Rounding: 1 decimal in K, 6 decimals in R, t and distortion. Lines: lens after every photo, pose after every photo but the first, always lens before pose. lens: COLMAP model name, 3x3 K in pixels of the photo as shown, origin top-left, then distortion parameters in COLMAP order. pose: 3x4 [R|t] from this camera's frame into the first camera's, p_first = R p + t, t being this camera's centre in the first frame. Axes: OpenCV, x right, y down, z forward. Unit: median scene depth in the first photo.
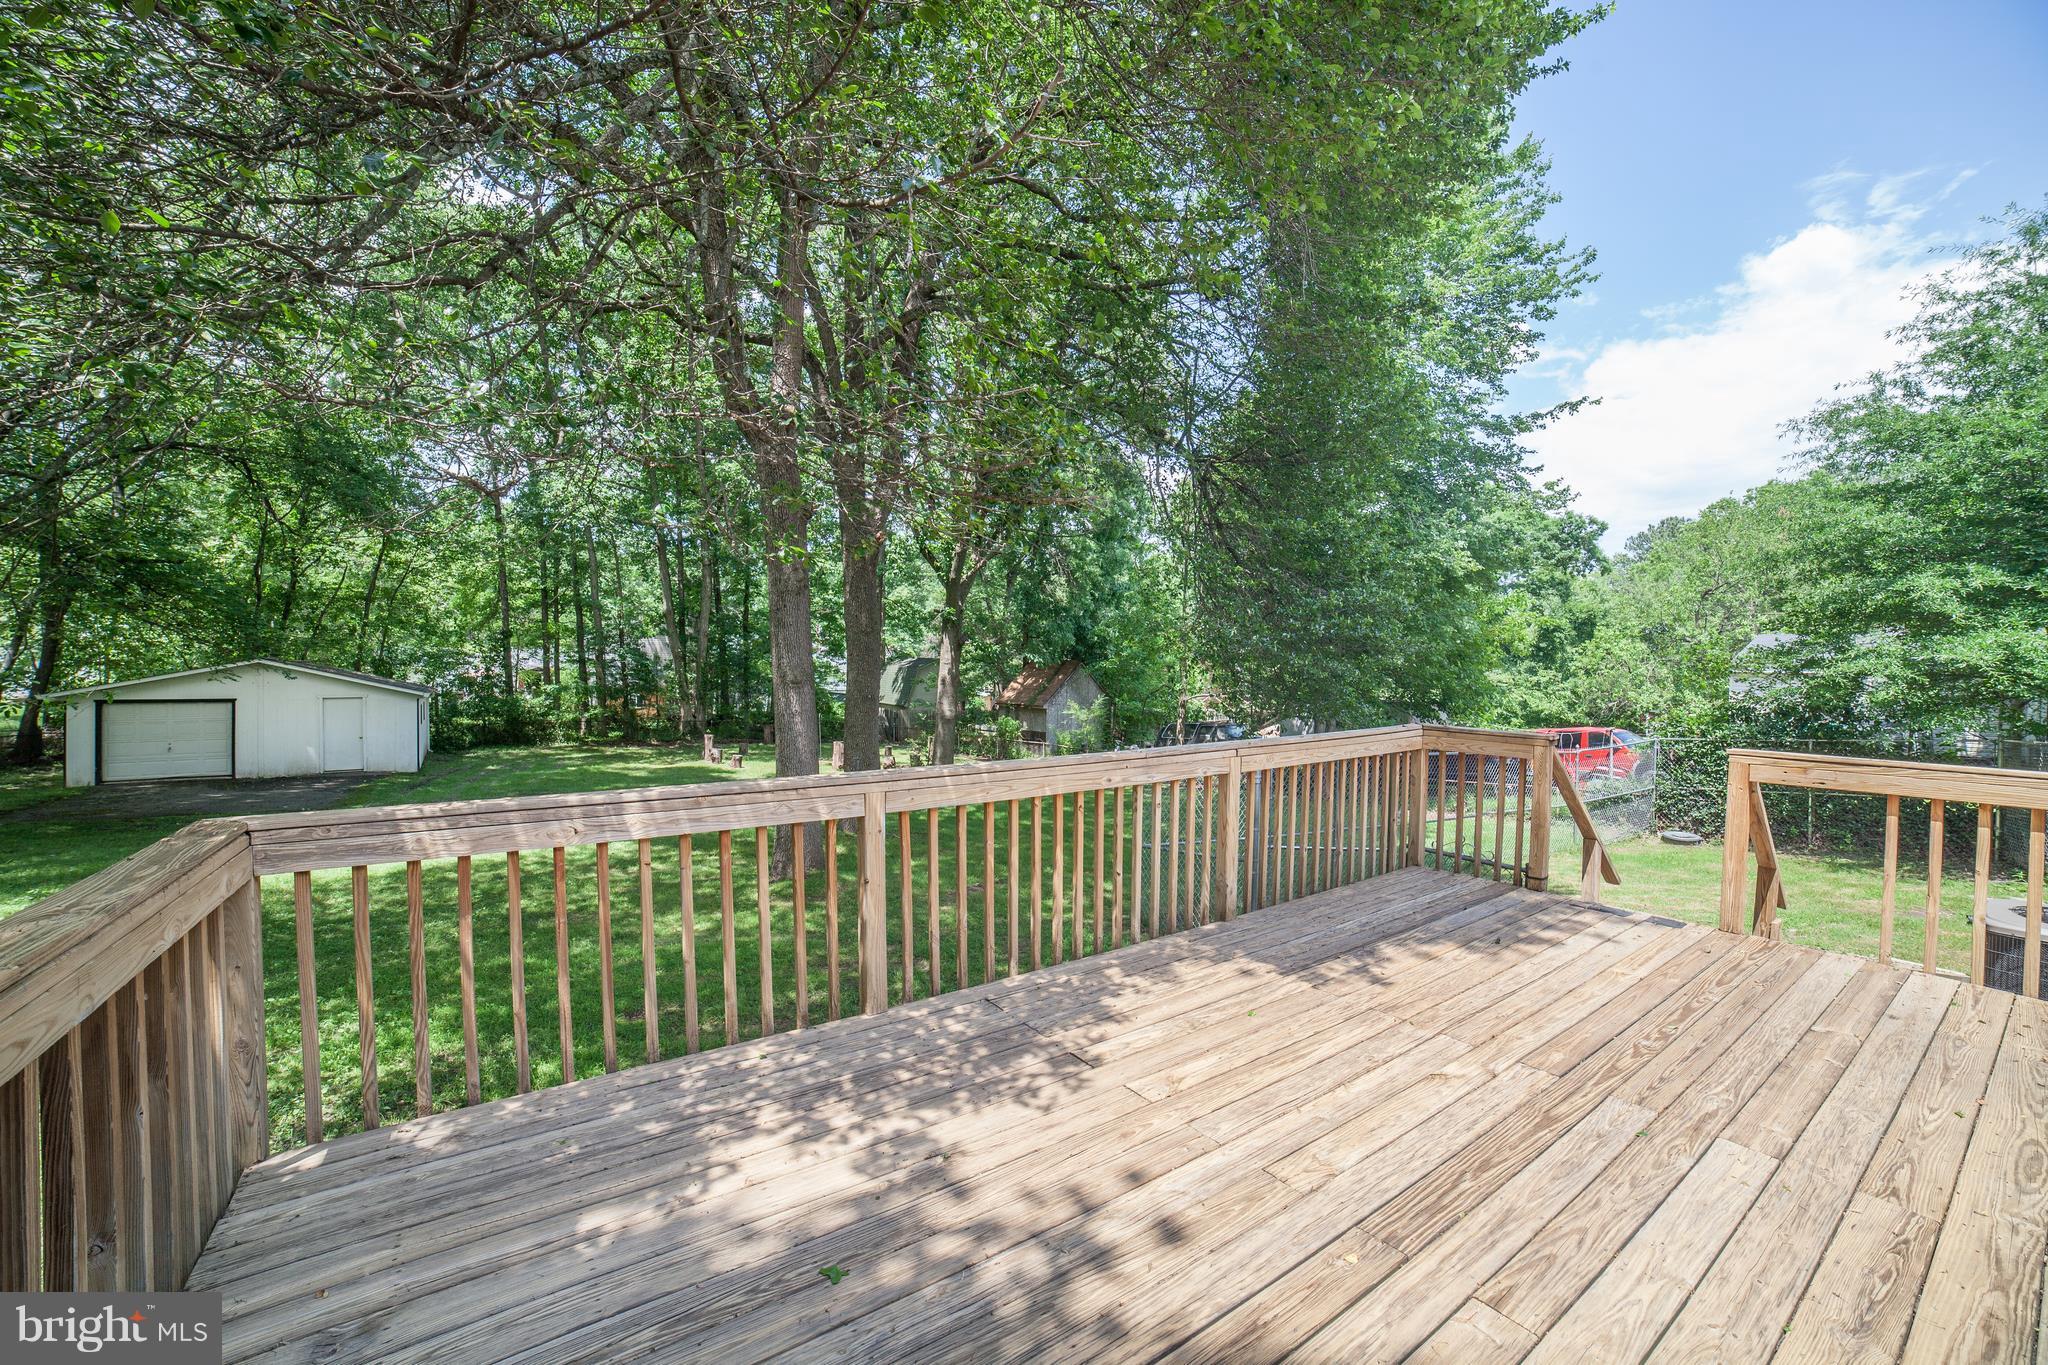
lens RADIAL K [[840.3, 0, 1024.0], [0, 840.3, 682.5], [0, 0, 1]] dist [-0.087619, 0.031610]
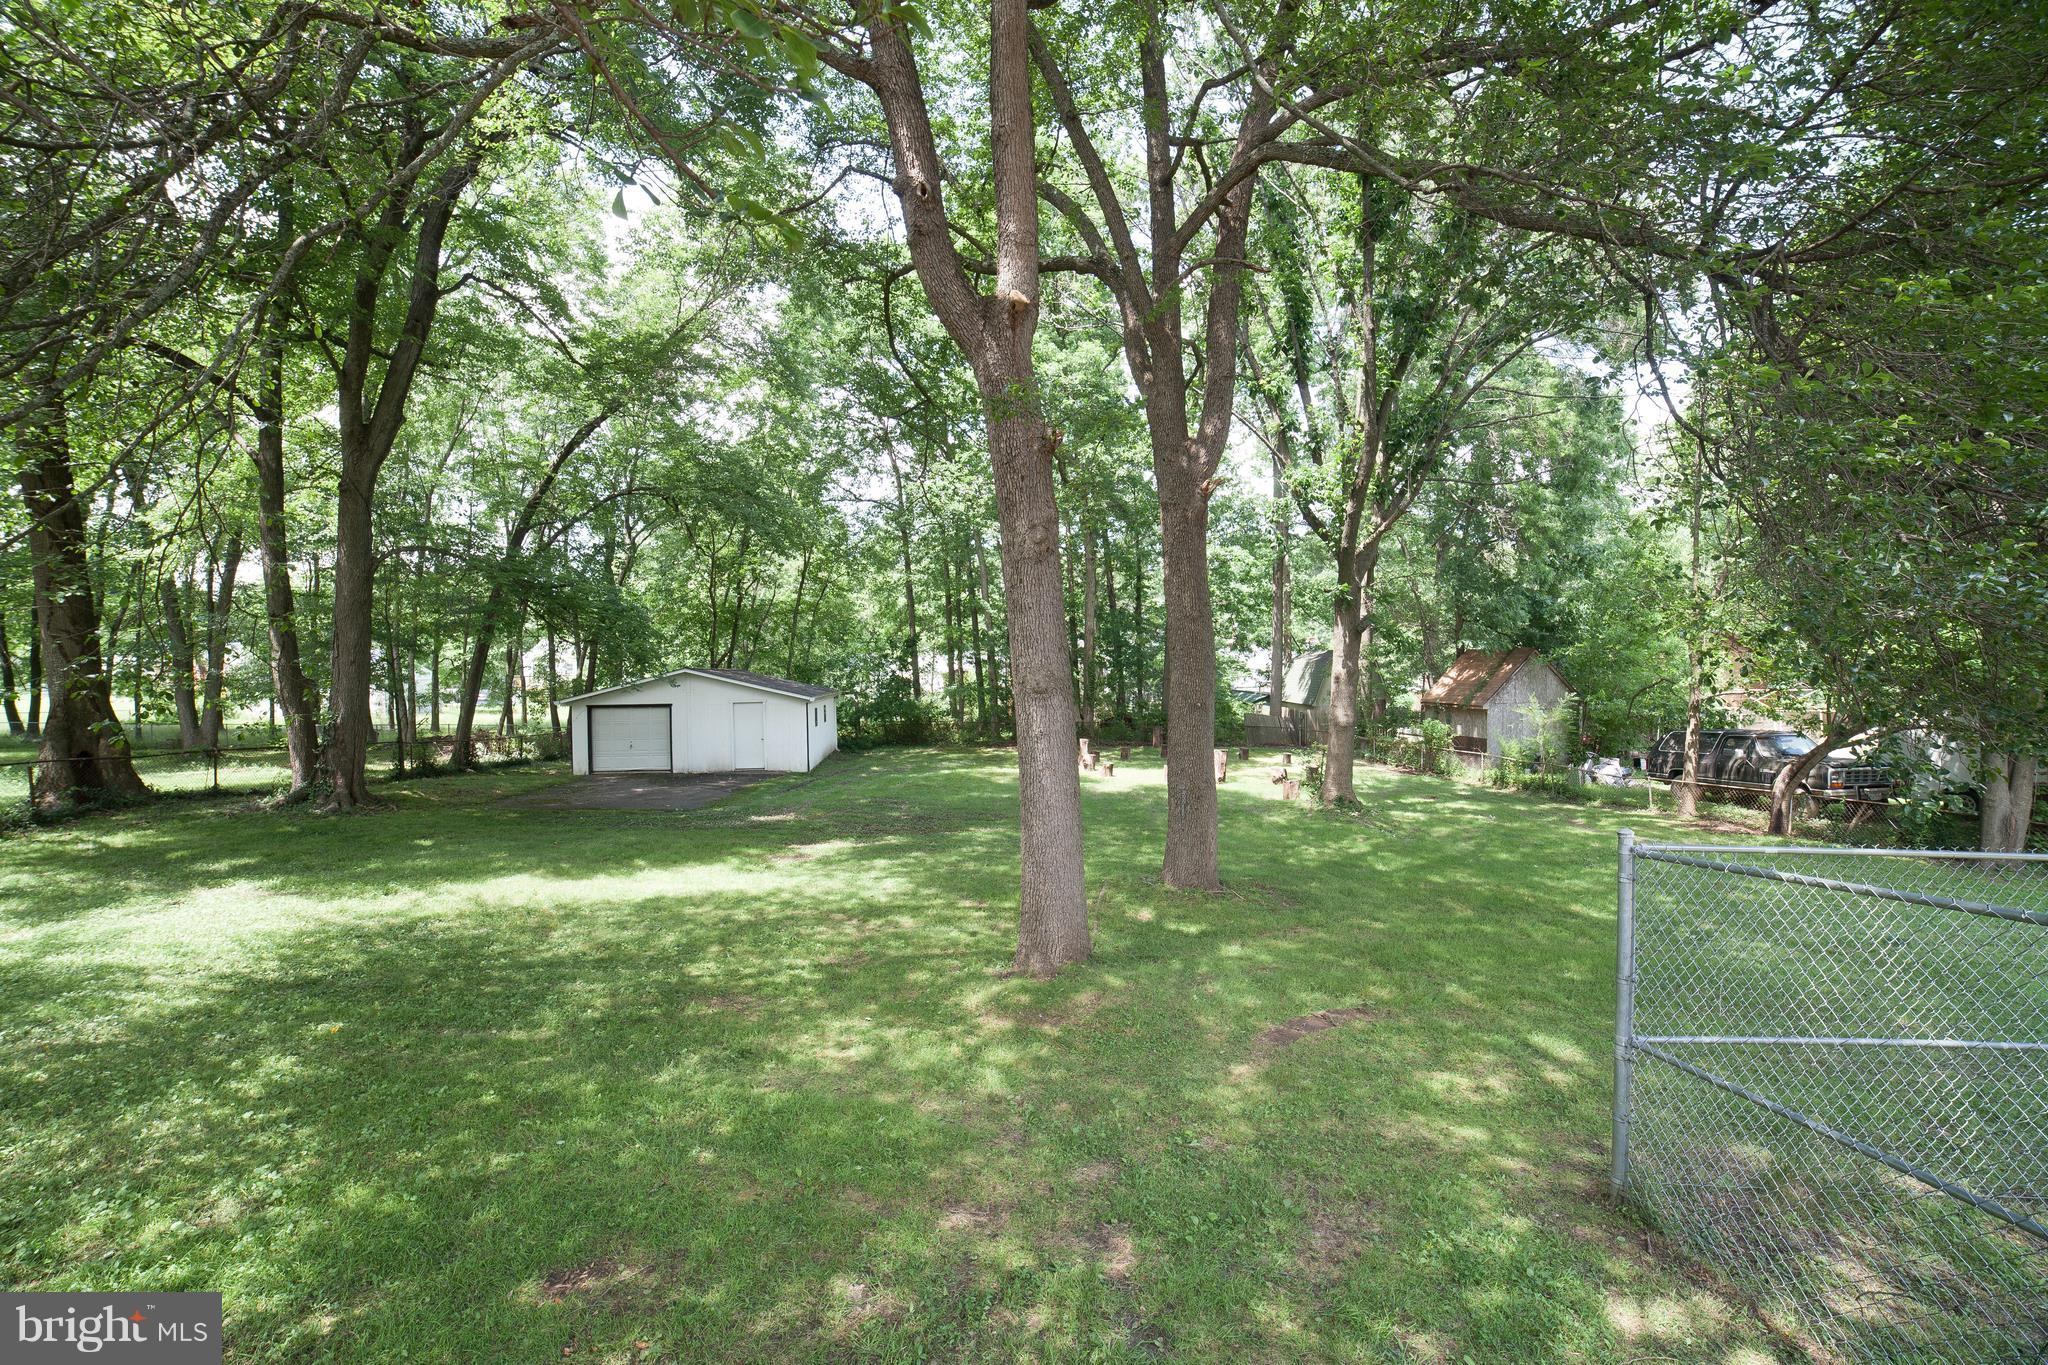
lens RADIAL K [[840.3, 0, 1024.0], [0, 840.3, 682.5], [0, 0, 1]] dist [-0.087619, 0.031610]
pose [[0.877008, -0.013012, -0.480300, 0.014601], [0.015753, 0.999875, 0.001675, -0.002598], [0.480218, -0.009035, 0.877103, 0.113444]]
